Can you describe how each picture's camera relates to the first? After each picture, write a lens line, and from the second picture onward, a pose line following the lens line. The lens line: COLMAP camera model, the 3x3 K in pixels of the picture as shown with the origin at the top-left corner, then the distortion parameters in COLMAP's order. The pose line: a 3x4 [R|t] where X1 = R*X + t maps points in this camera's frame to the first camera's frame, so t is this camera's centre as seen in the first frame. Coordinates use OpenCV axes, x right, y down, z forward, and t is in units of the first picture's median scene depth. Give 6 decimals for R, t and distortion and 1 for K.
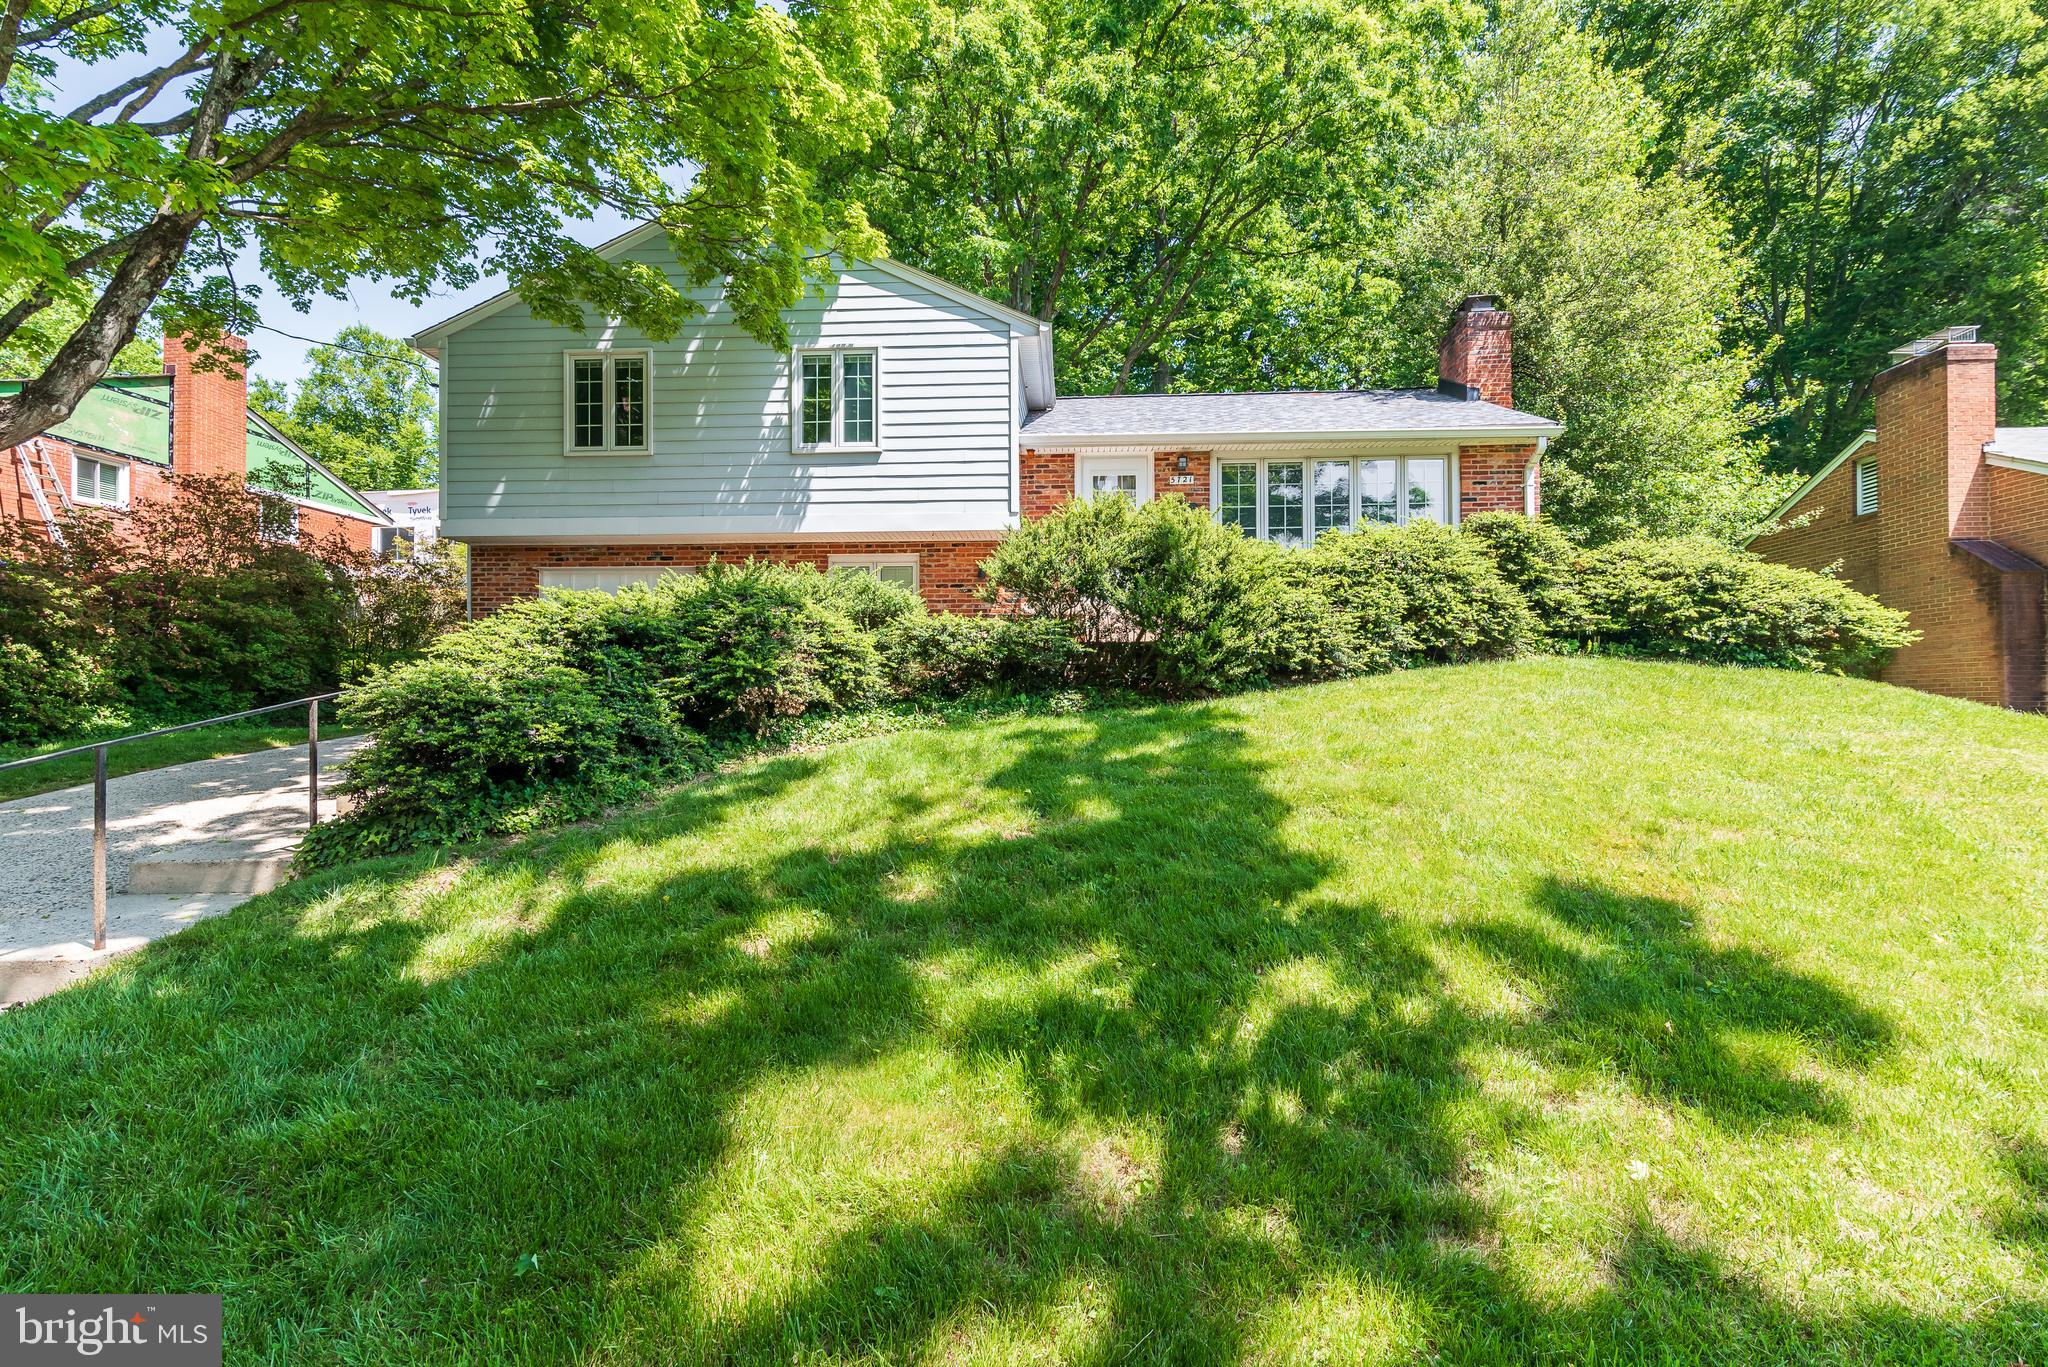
lens RADIAL K [[913.3, 0, 1029.7], [0, 913.3, 689.7], [0, 0, 1]] dist [0.018500, 0.000095]
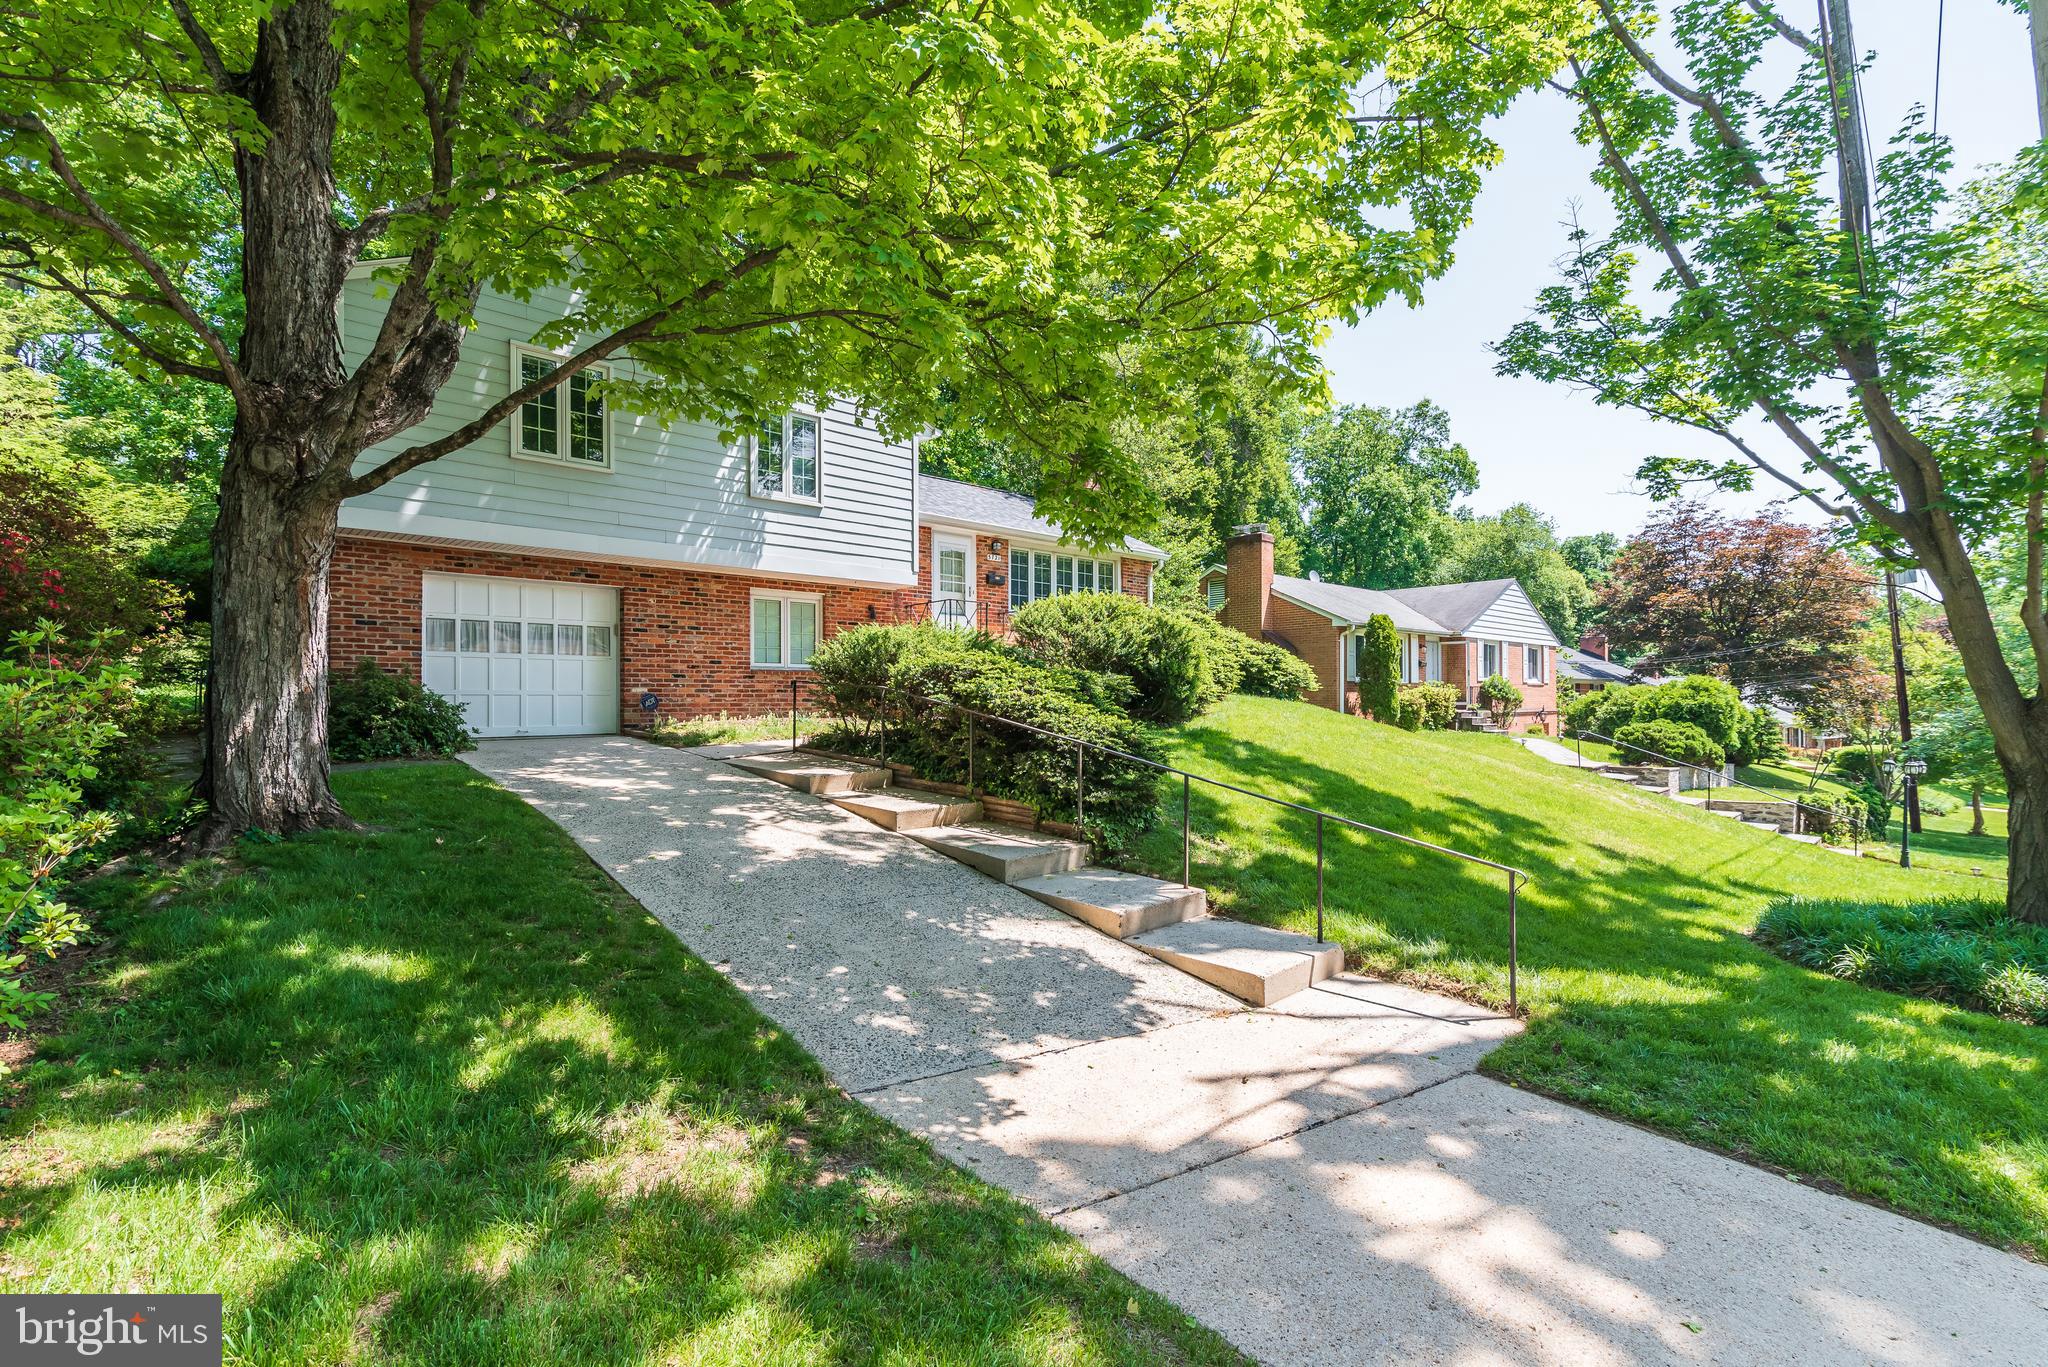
lens RADIAL K [[913.3, 0, 1022.4], [0, 913.3, 702.7], [0, 0, 1]] dist [0.018500, 0.000095]
pose [[0.697824, -0.002061, 0.716267, -0.807645], [-0.010633, 0.999856, 0.013237, -0.028356], [-0.716191, -0.016853, 0.697701, -0.003388]]
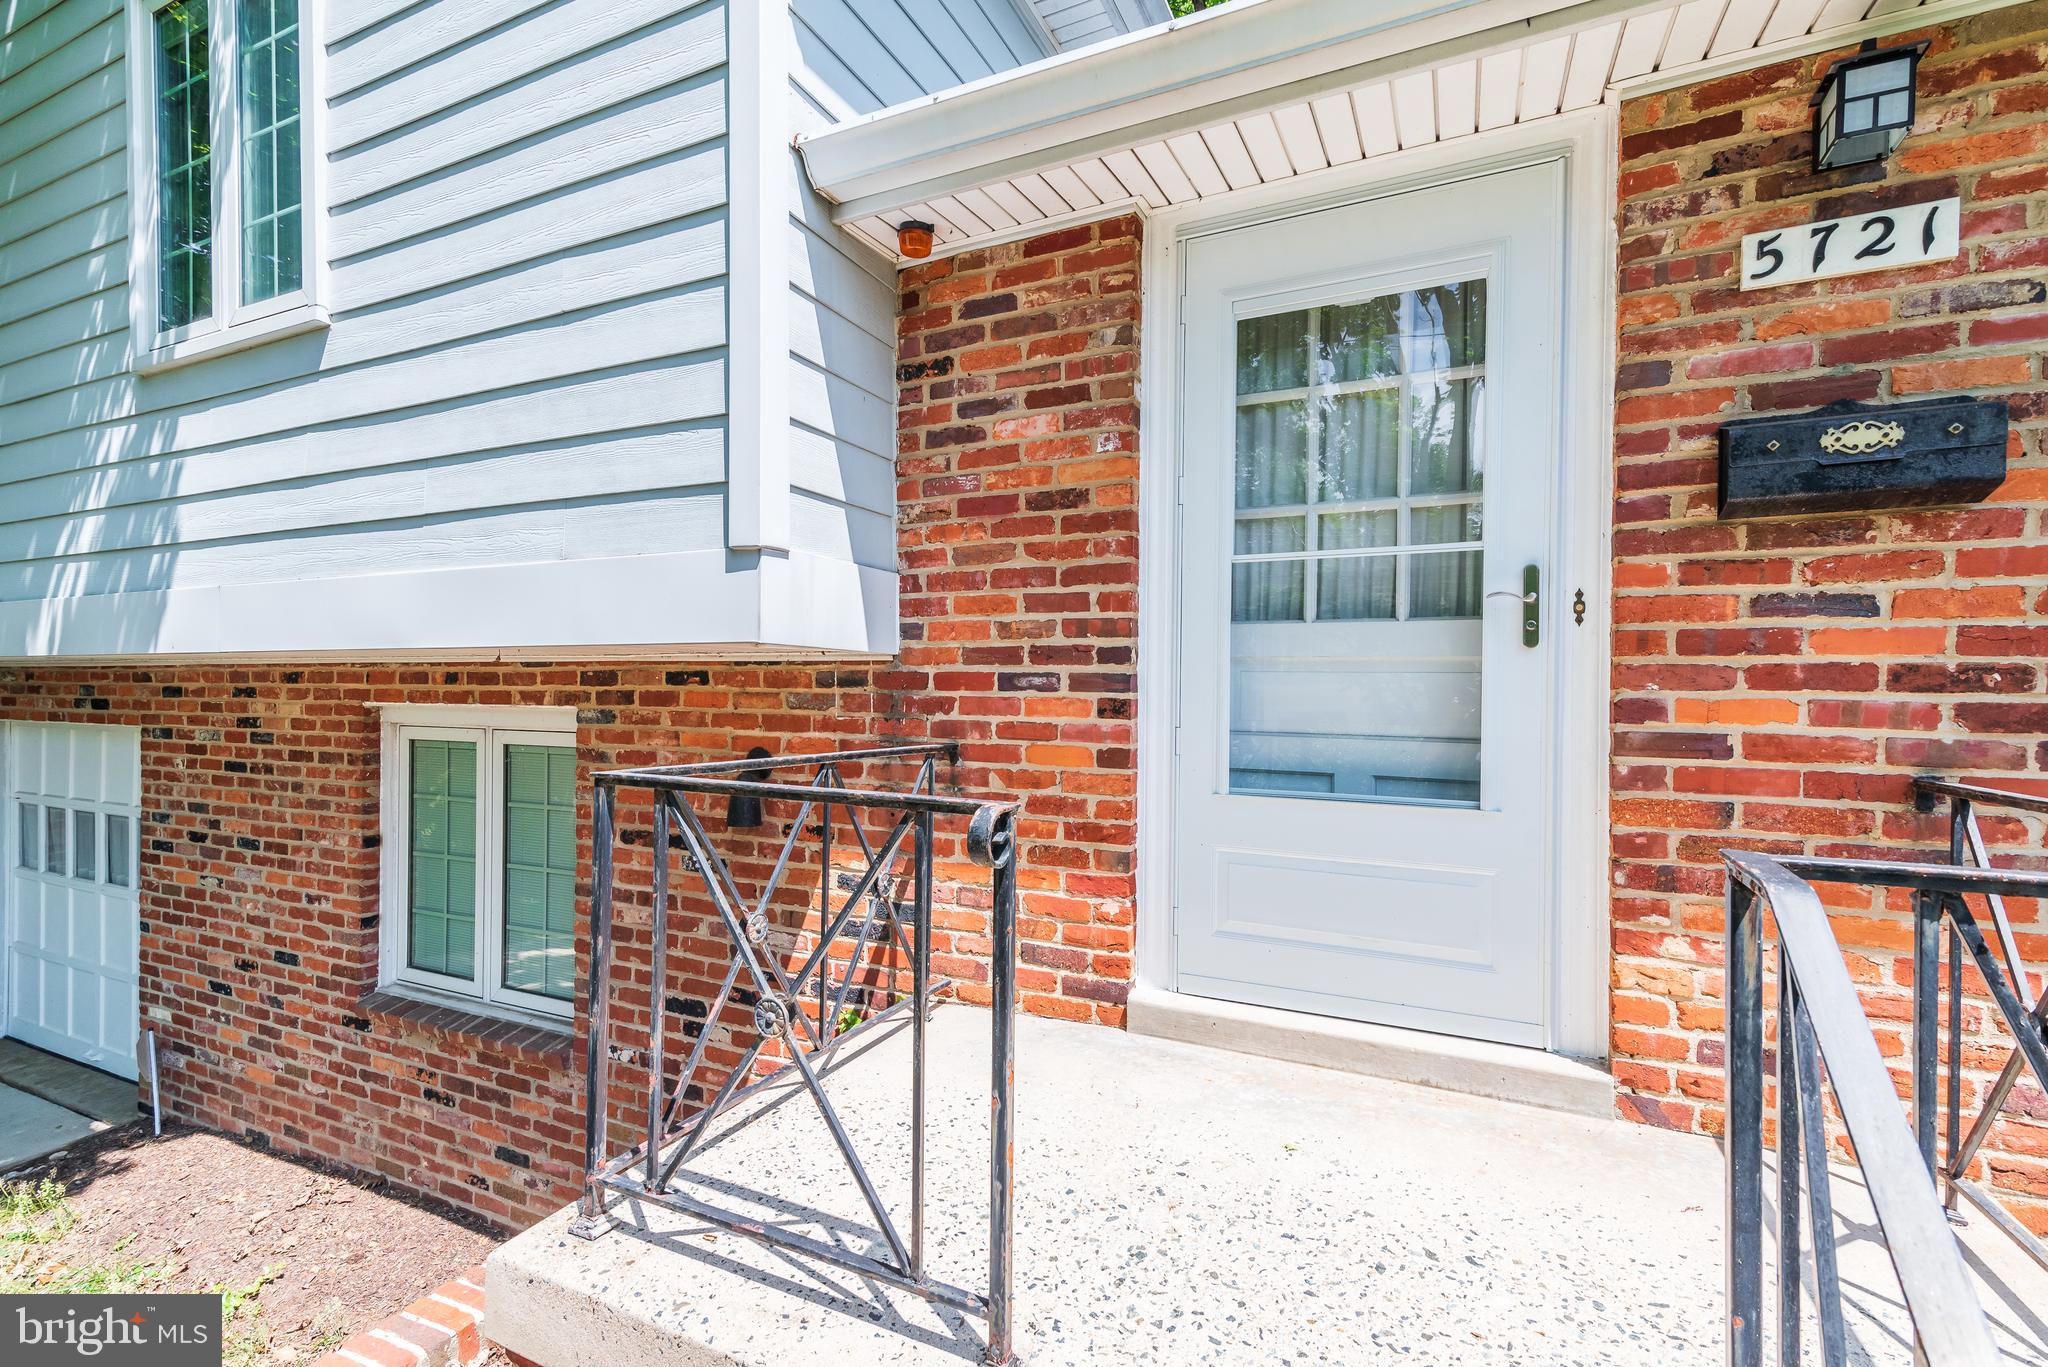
lens RADIAL K [[913.3, 0, 1027.2], [0, 913.3, 690.4], [0, 0, 1]] dist [0.018500, 0.000095]
pose [[0.925088, 0.010093, -0.379620, 0.104807], [-0.005318, 0.999893, 0.013625, -0.162740], [0.379717, -0.010586, 0.925042, 0.825153]]
